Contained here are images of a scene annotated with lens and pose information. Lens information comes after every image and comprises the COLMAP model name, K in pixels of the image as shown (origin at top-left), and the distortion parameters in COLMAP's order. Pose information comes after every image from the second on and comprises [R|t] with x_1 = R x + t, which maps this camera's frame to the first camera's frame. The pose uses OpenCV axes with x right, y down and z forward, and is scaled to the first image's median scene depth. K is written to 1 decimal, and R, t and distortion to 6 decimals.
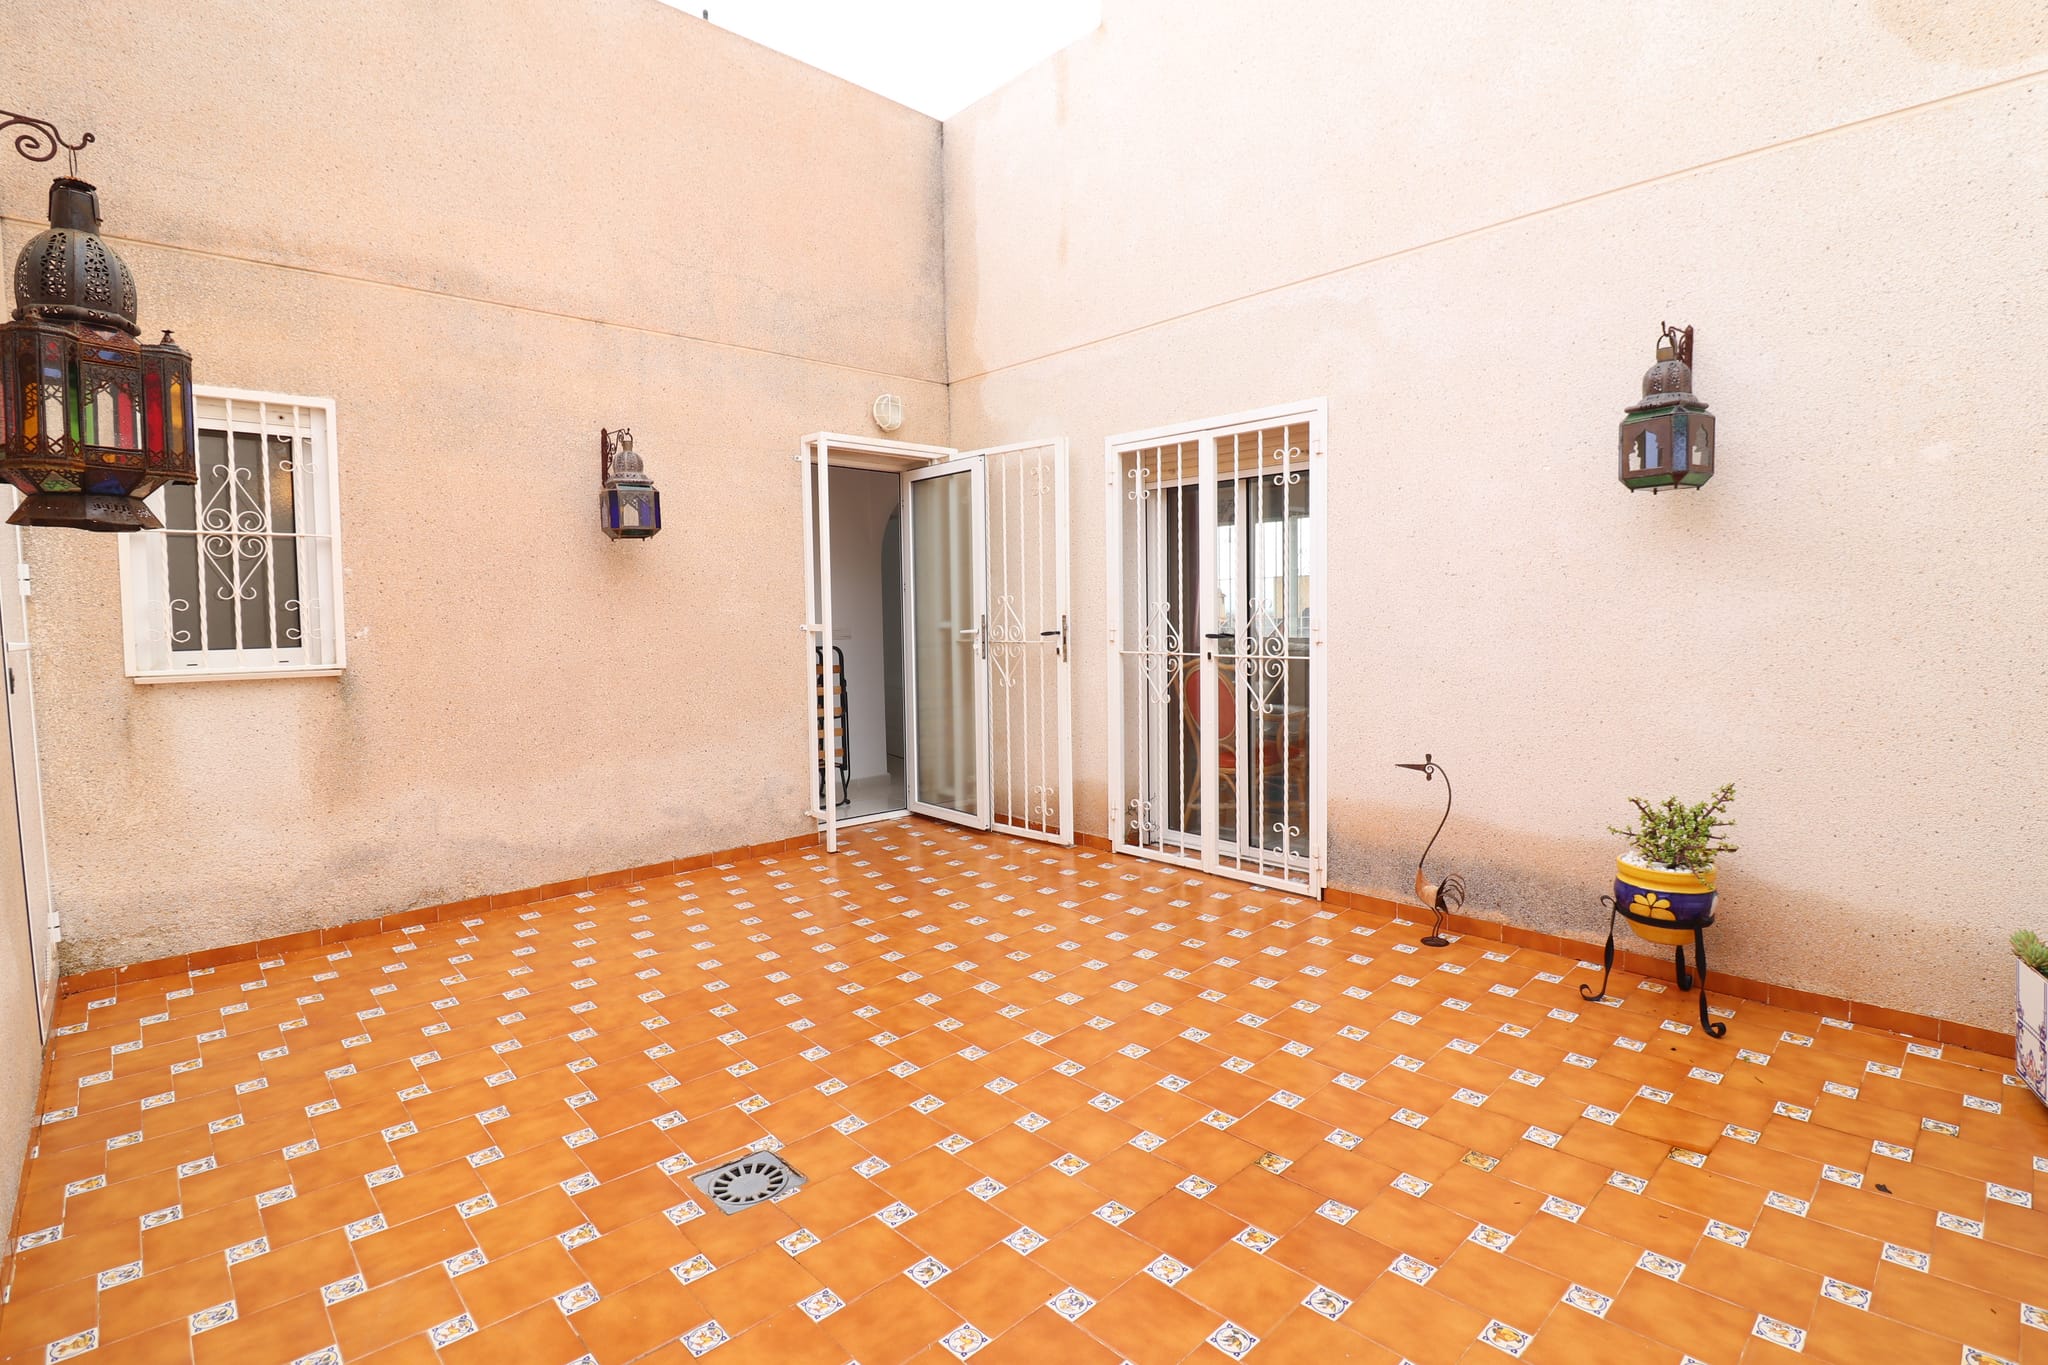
lens RADIAL K [[968.8, 0, 1014.6], [0, 968.8, 681.4], [0, 0, 1]] dist [-0.002038, -0.008819]
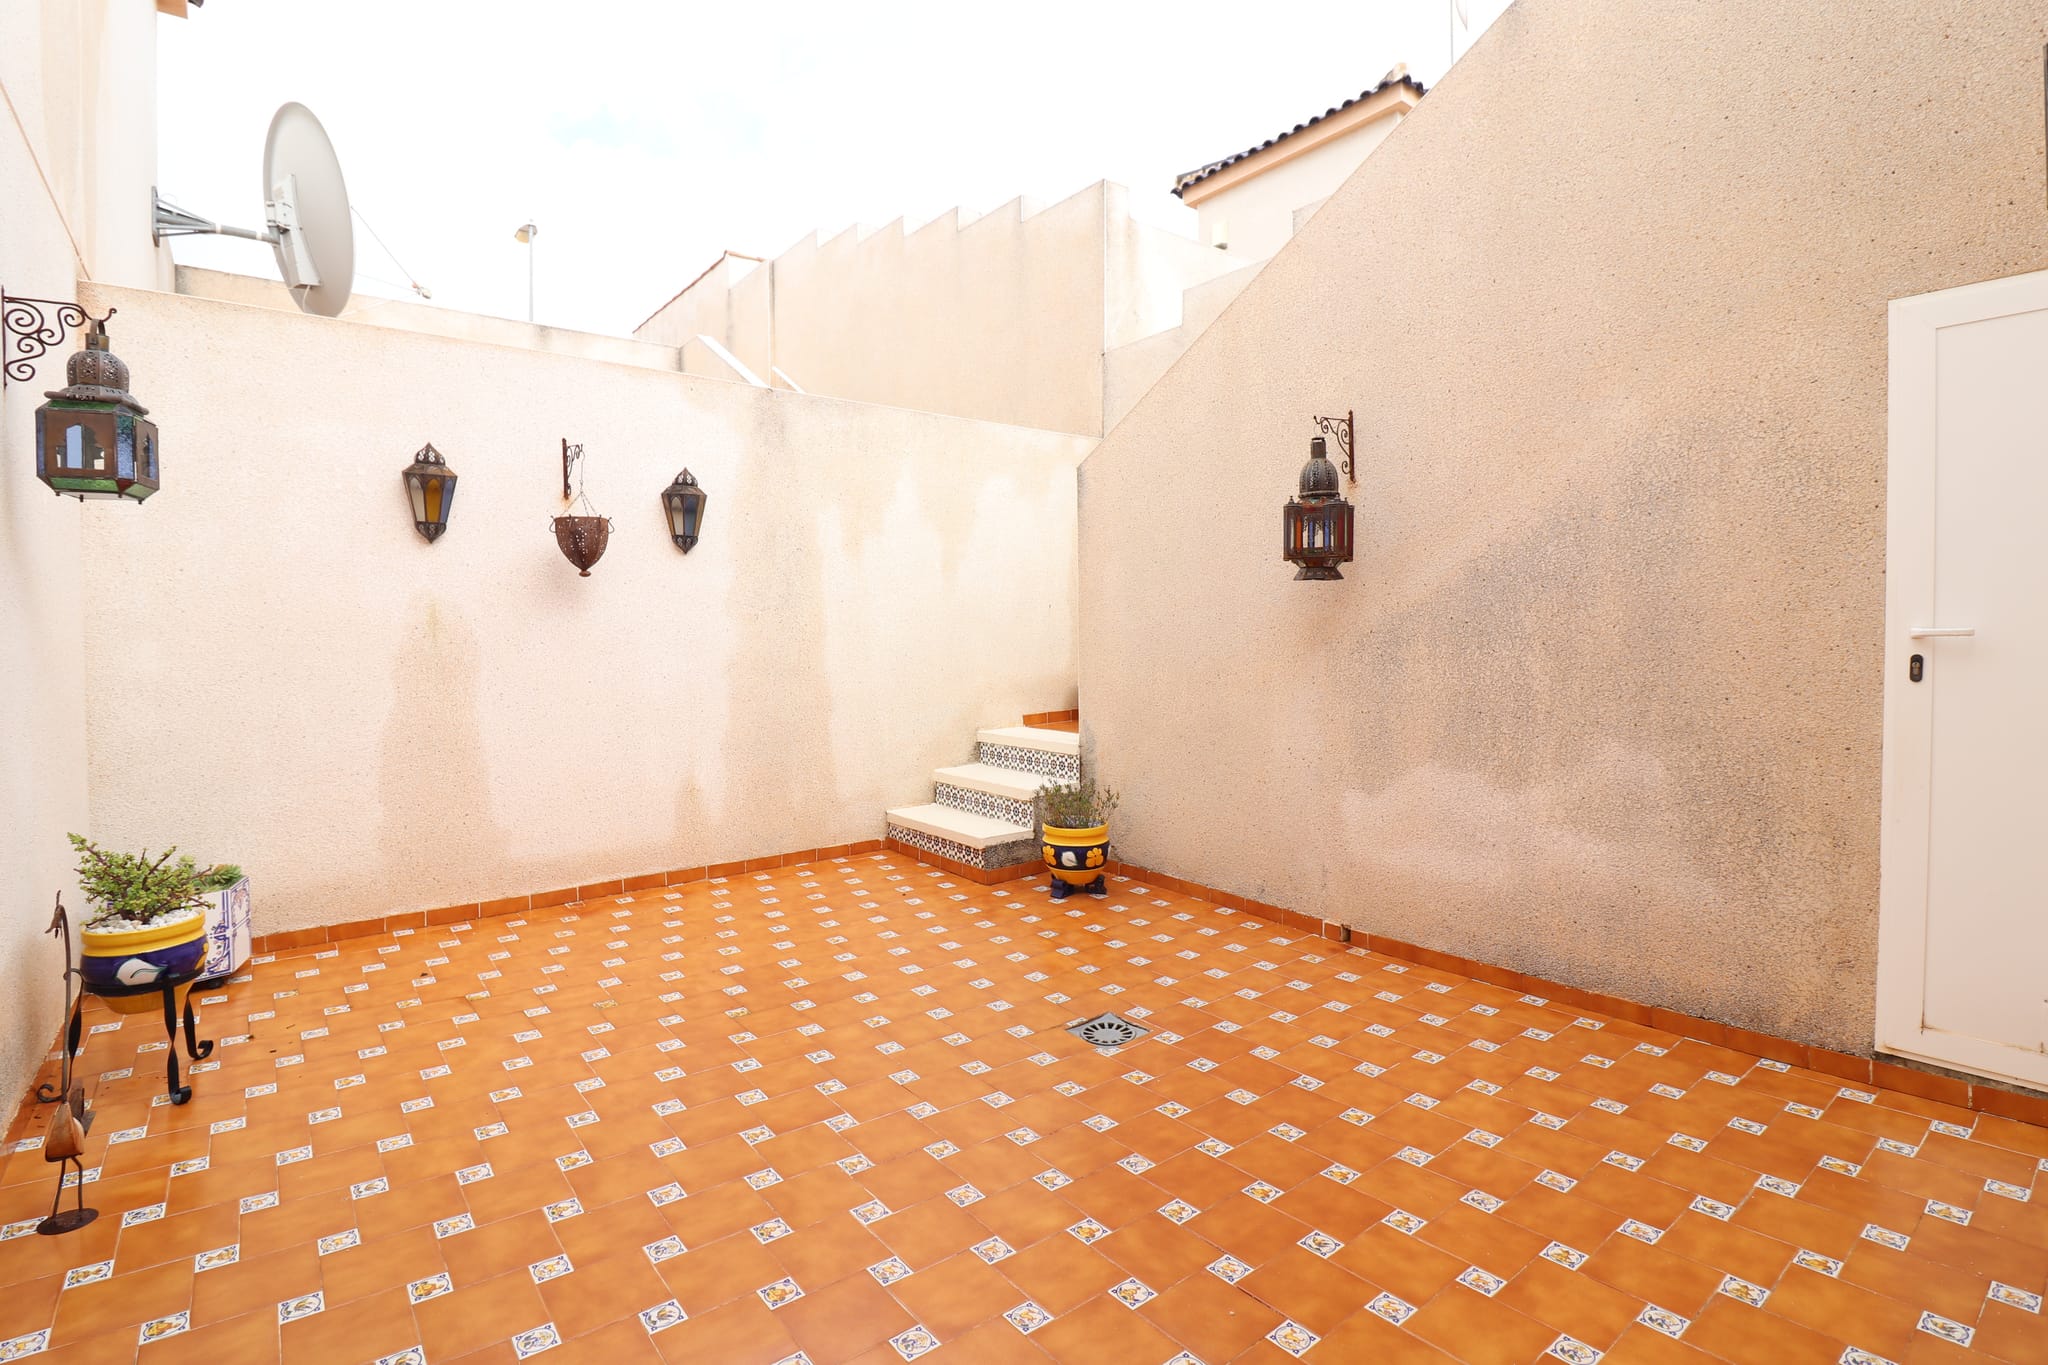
lens RADIAL K [[968.8, 0, 1028.5], [0, 968.8, 674.3], [0, 0, 1]] dist [-0.002038, -0.008819]
pose [[-0.997492, 0.021564, 0.067414, -0.234210], [0.029121, 0.993146, 0.113194, -0.131433], [-0.064511, 0.114874, -0.991283, 2.038417]]
